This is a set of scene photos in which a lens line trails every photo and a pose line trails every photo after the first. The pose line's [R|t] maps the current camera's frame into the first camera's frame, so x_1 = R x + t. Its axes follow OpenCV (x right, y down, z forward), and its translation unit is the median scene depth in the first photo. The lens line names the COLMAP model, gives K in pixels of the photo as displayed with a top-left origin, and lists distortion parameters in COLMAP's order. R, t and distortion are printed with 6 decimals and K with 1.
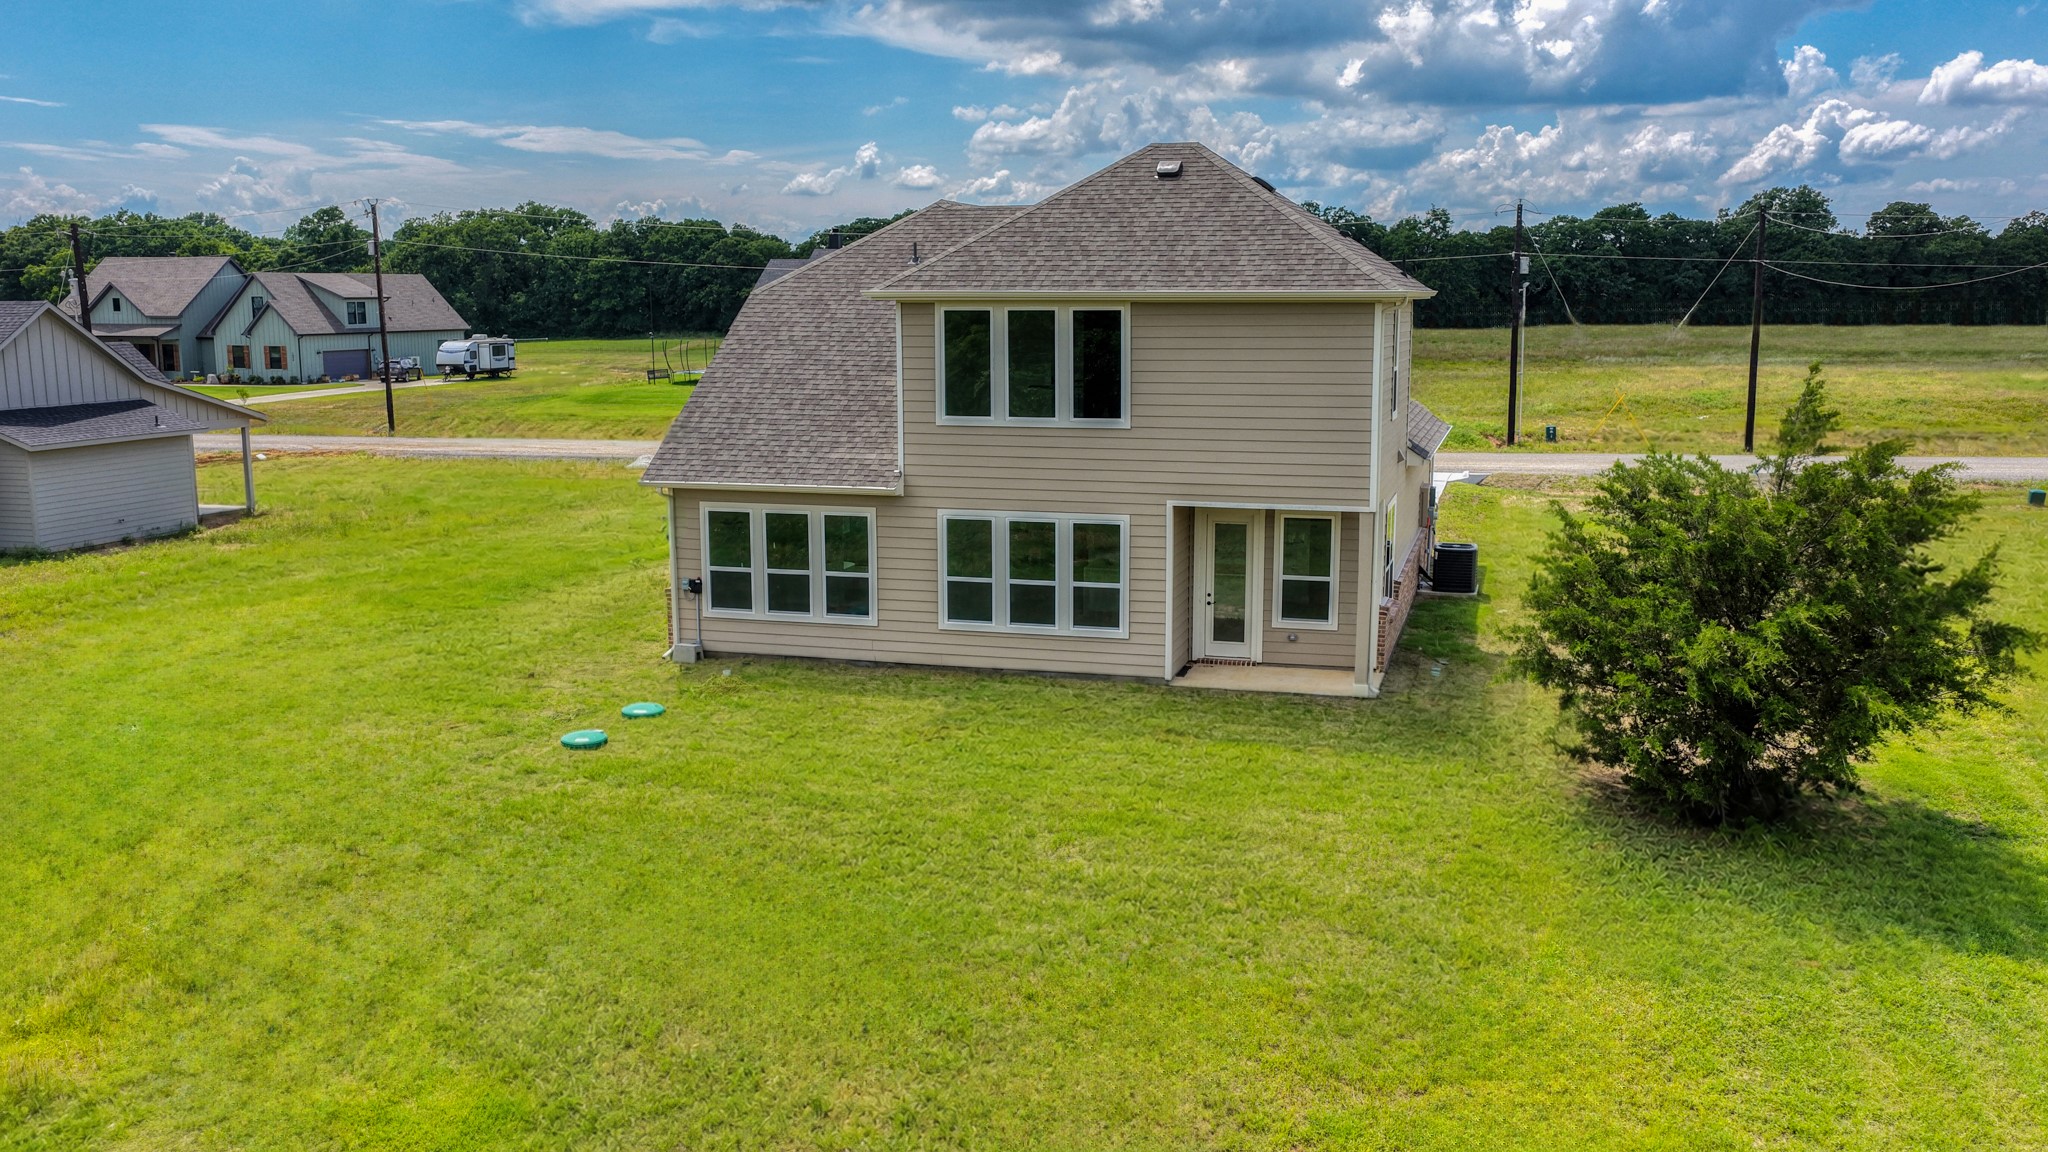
lens RADIAL K [[1735.8, 0, 1024.0], [0, 1735.8, 576.0], [0, 0, 1]] dist [-0.006723, 0.002073]
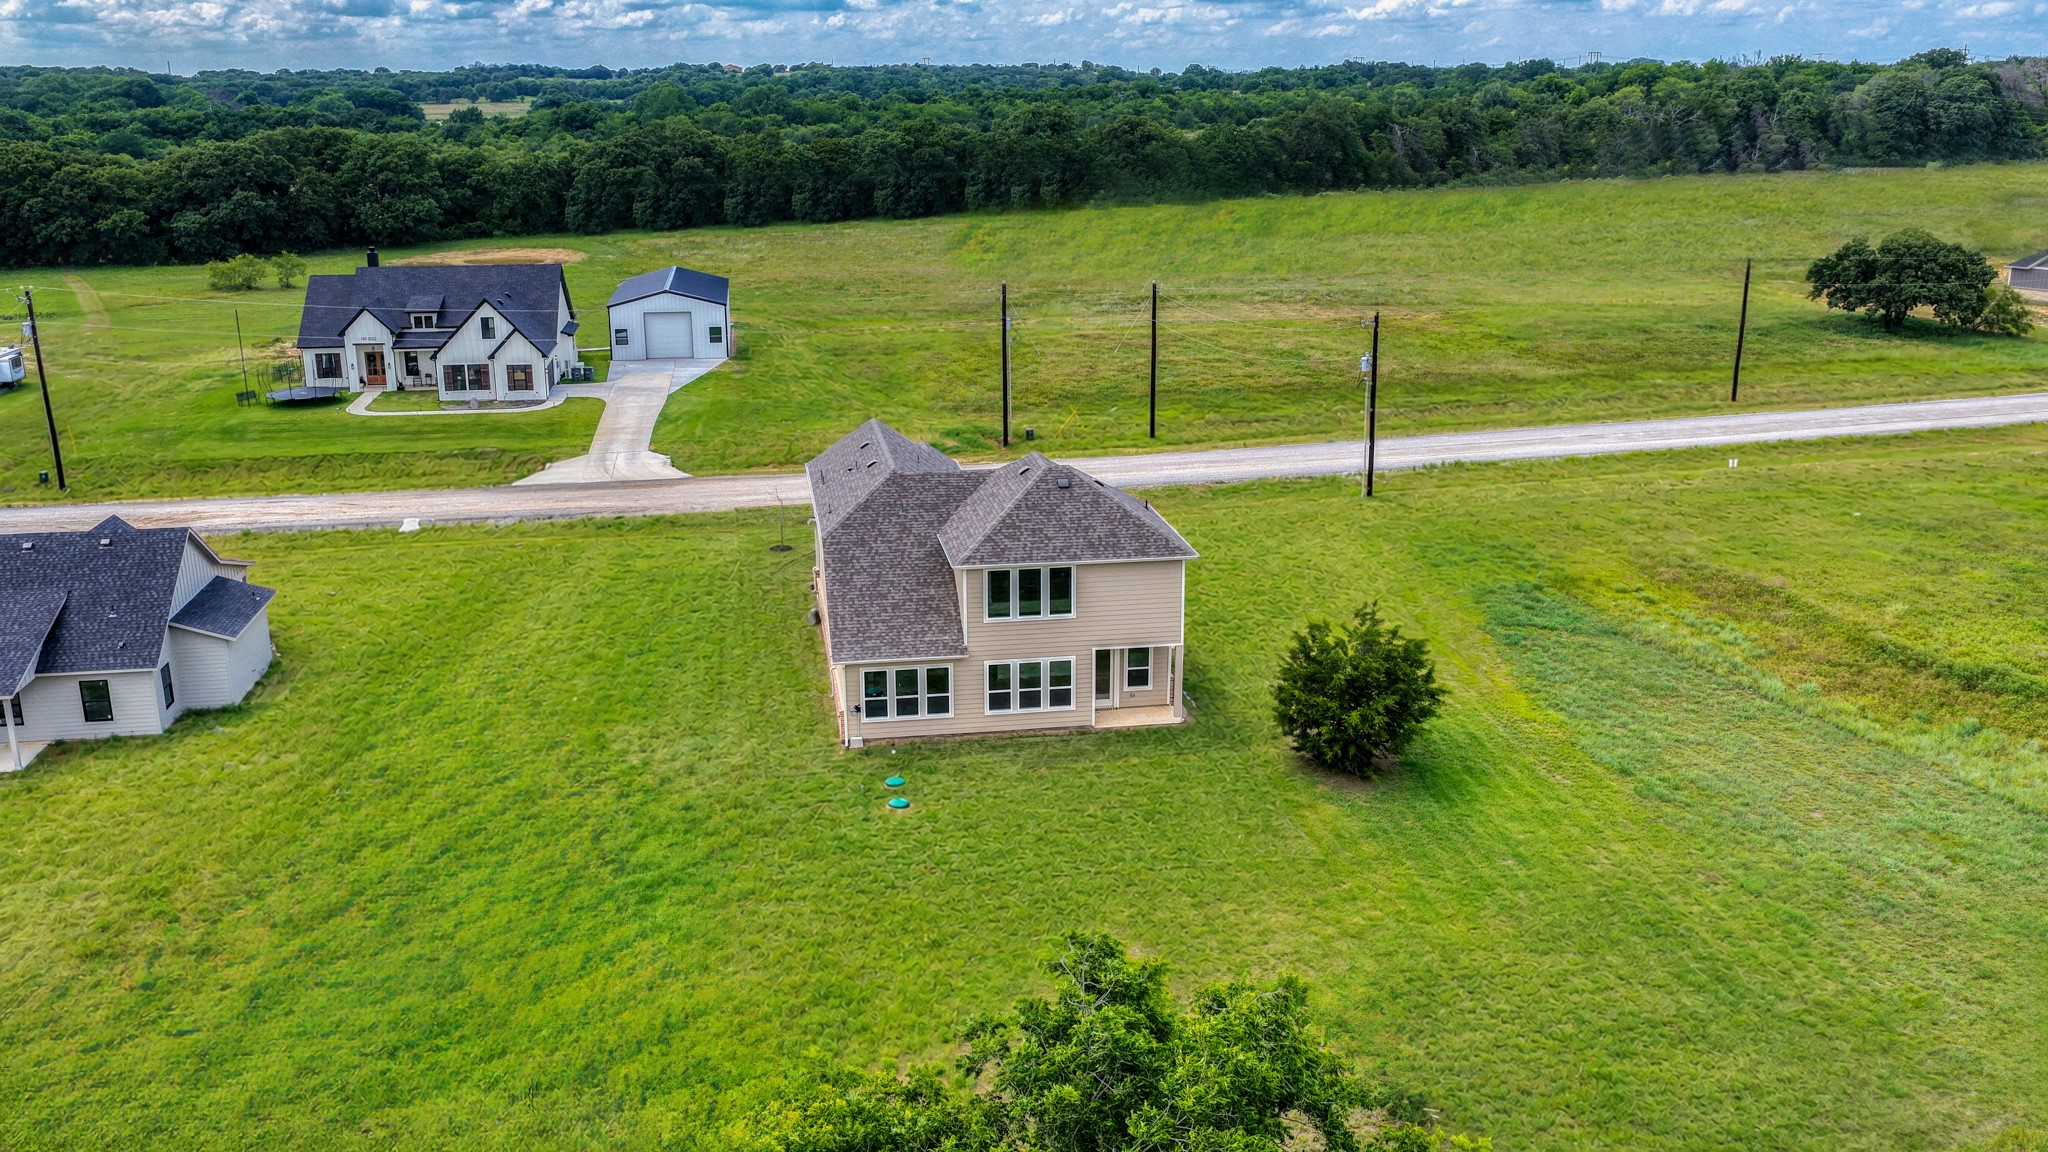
lens RADIAL K [[1735.8, 0, 1024.0], [0, 1735.8, 576.0], [0, 0, 1]] dist [-0.006723, 0.002073]
pose [[0.904820, -0.115432, 0.409849, -0.854749], [0.069755, 0.989733, 0.124755, -0.398352], [-0.420041, -0.084292, 0.903582, -0.909893]]
